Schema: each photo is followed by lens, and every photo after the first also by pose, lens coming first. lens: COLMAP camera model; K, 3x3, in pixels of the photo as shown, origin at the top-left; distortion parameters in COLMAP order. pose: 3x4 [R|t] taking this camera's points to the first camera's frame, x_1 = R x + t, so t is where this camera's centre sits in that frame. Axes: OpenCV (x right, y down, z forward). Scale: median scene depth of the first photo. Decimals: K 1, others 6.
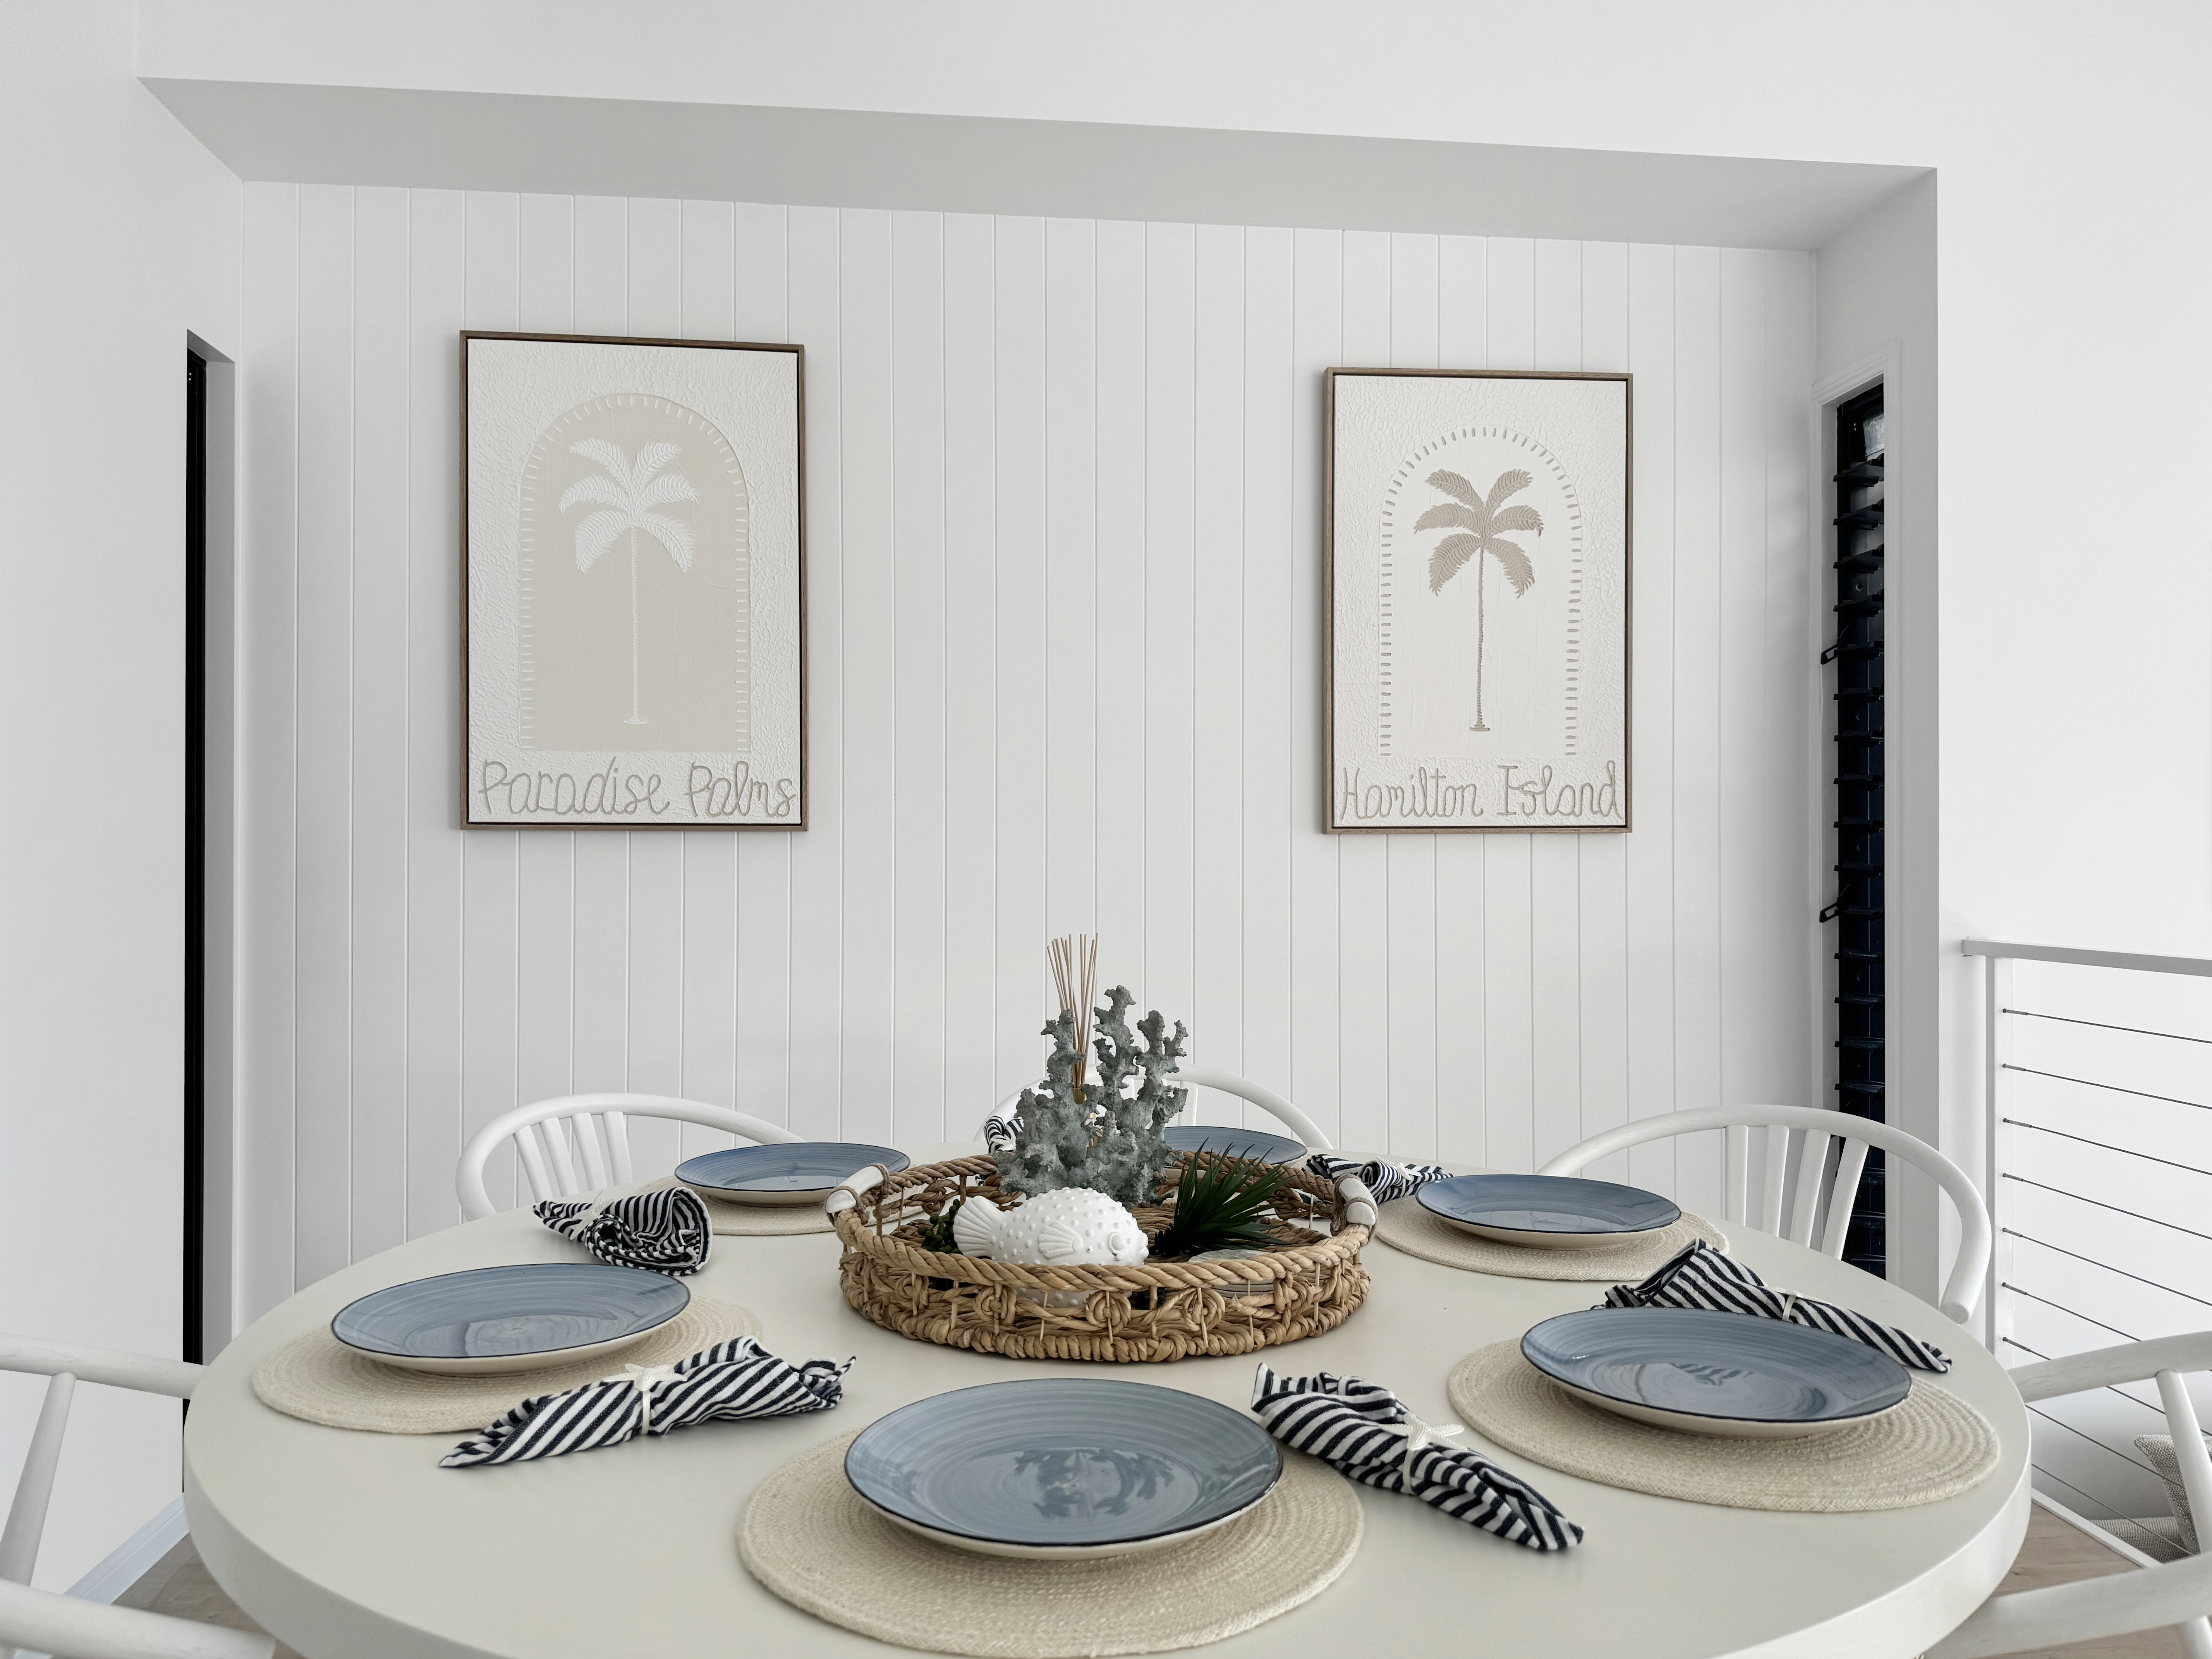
lens RADIAL K [[1610.4, 0, 1113.2], [0, 1610.4, 825.1], [0, 0, 1]] dist [0.094012, -0.107525]
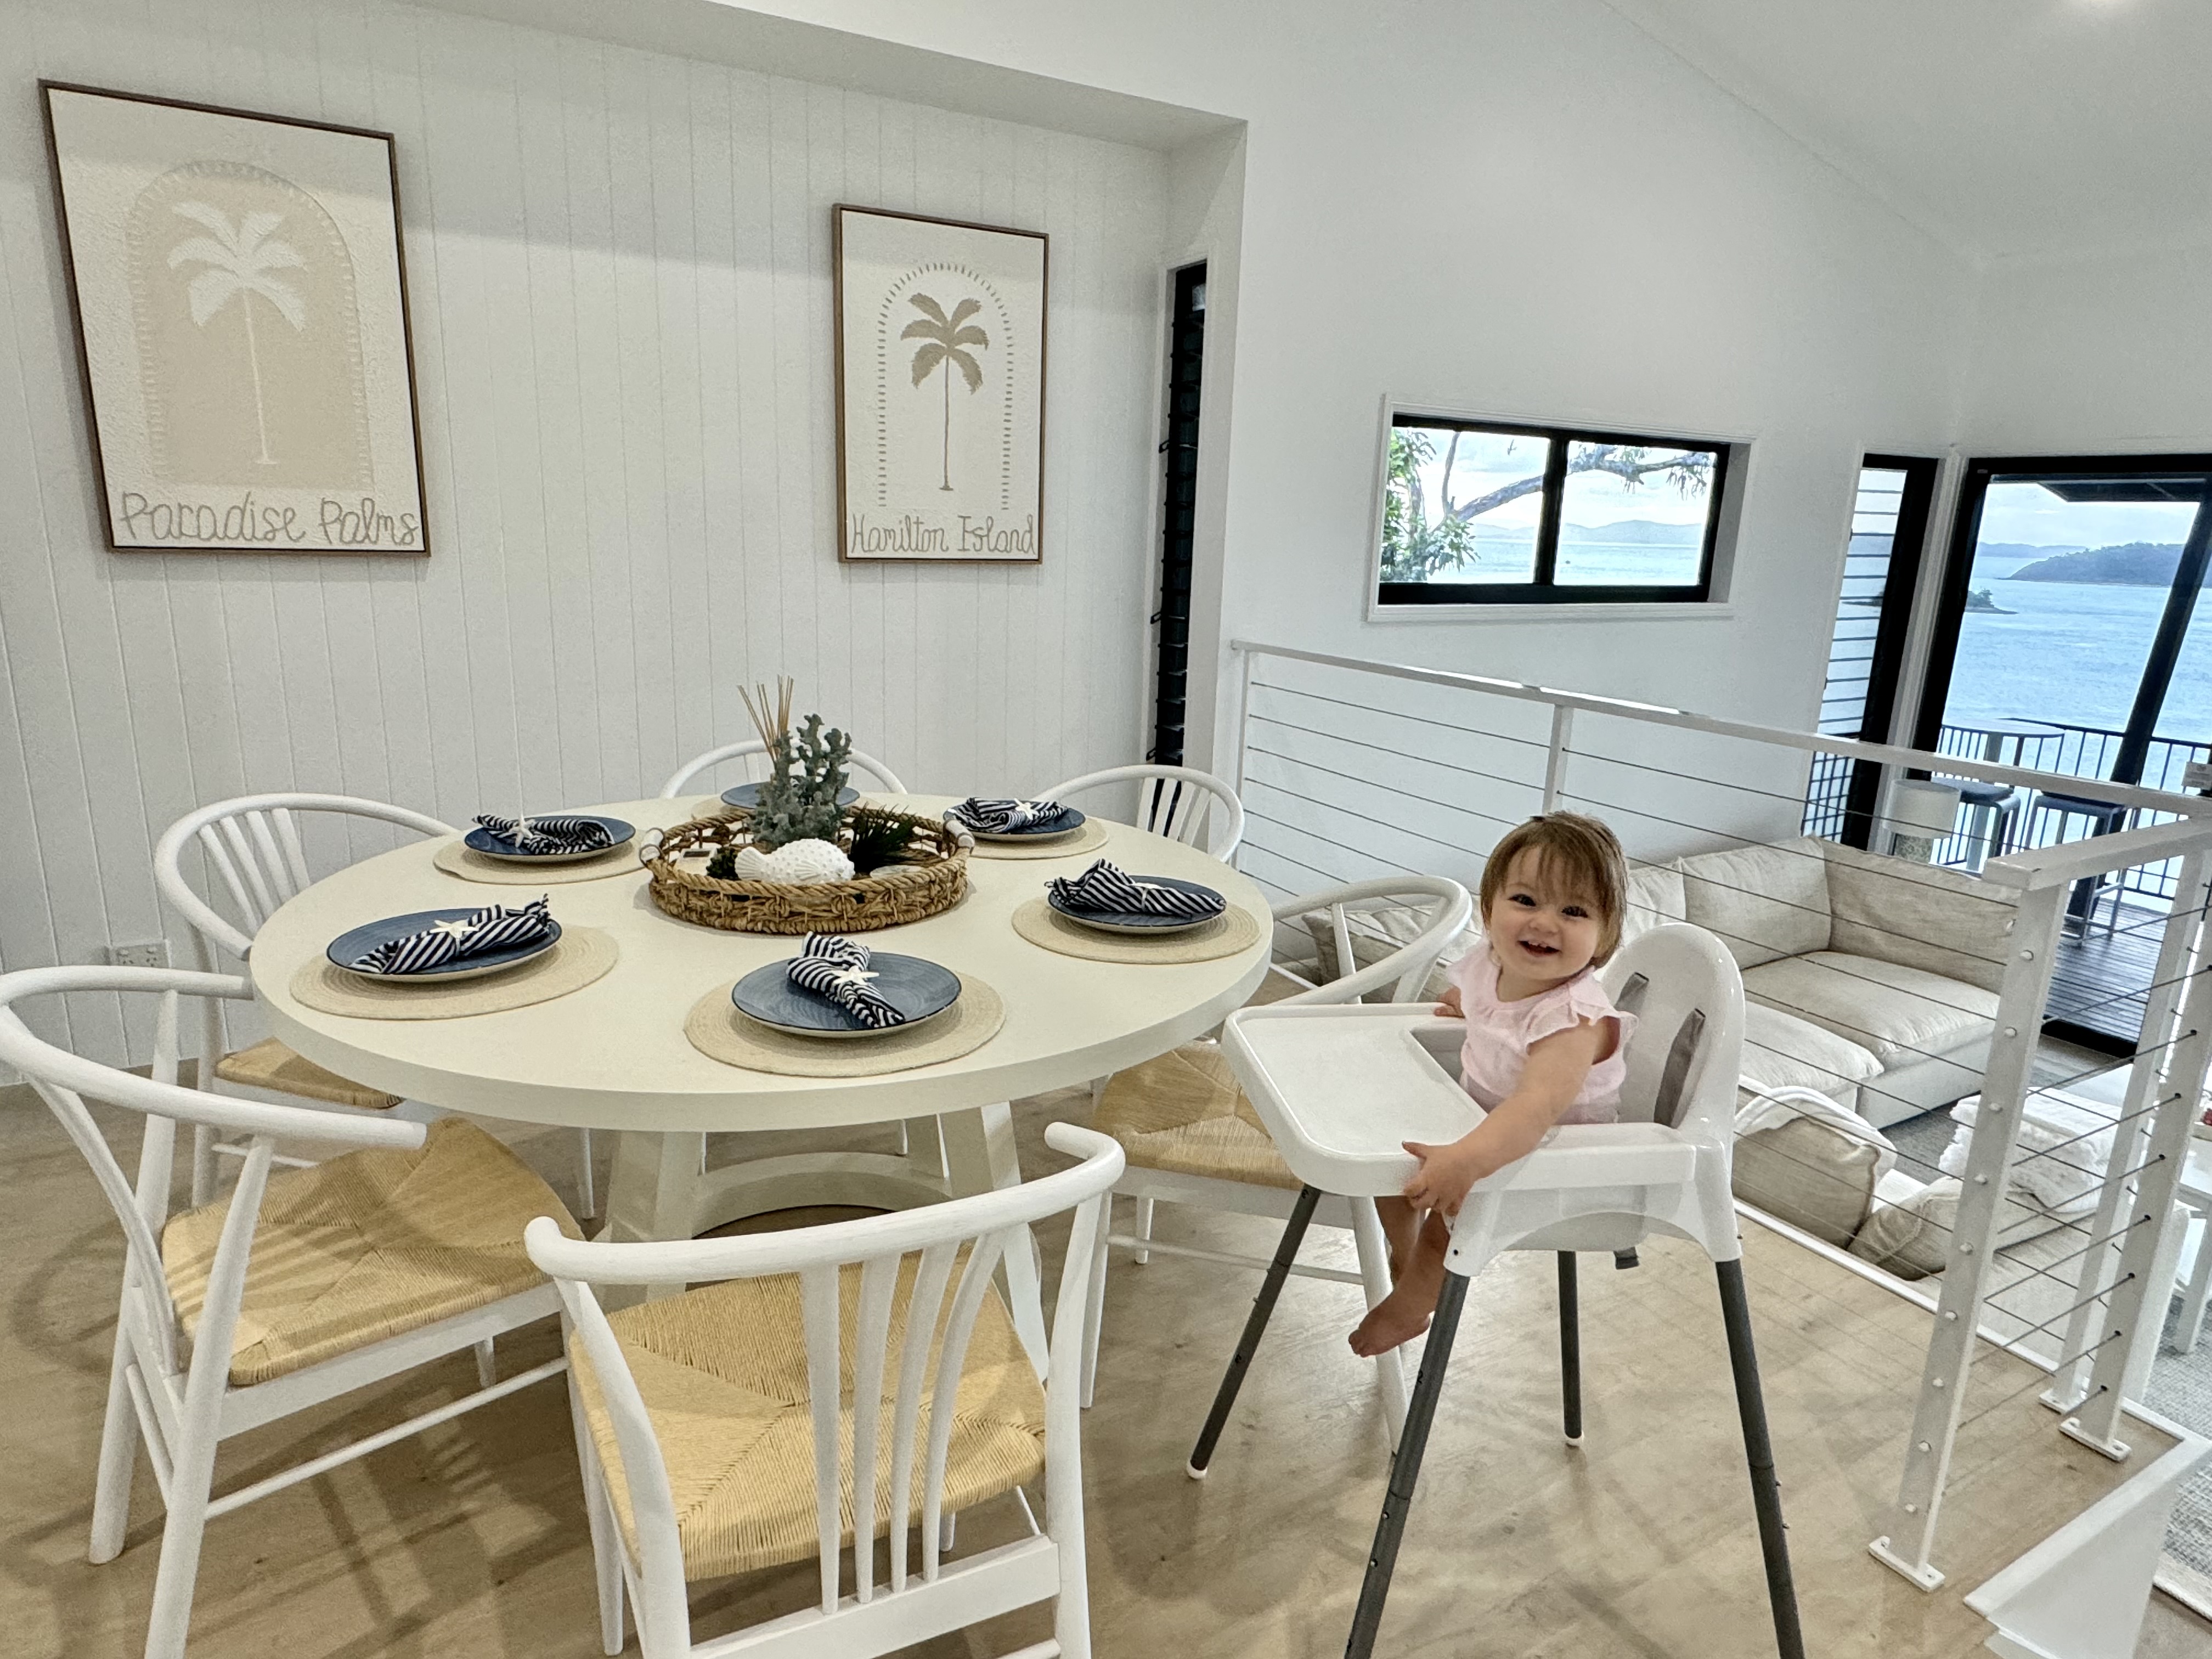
lens RADIAL K [[1275.2, 0, 1106.0], [0, 1275.2, 829.5], [0, 0, 1]] dist [-0.016995, 0.000718]
pose [[0.918841, -0.062631, 0.389625, -0.106483], [-0.037040, 0.969279, 0.243160, -0.050627], [-0.392885, -0.237857, 0.888294, -0.129223]]
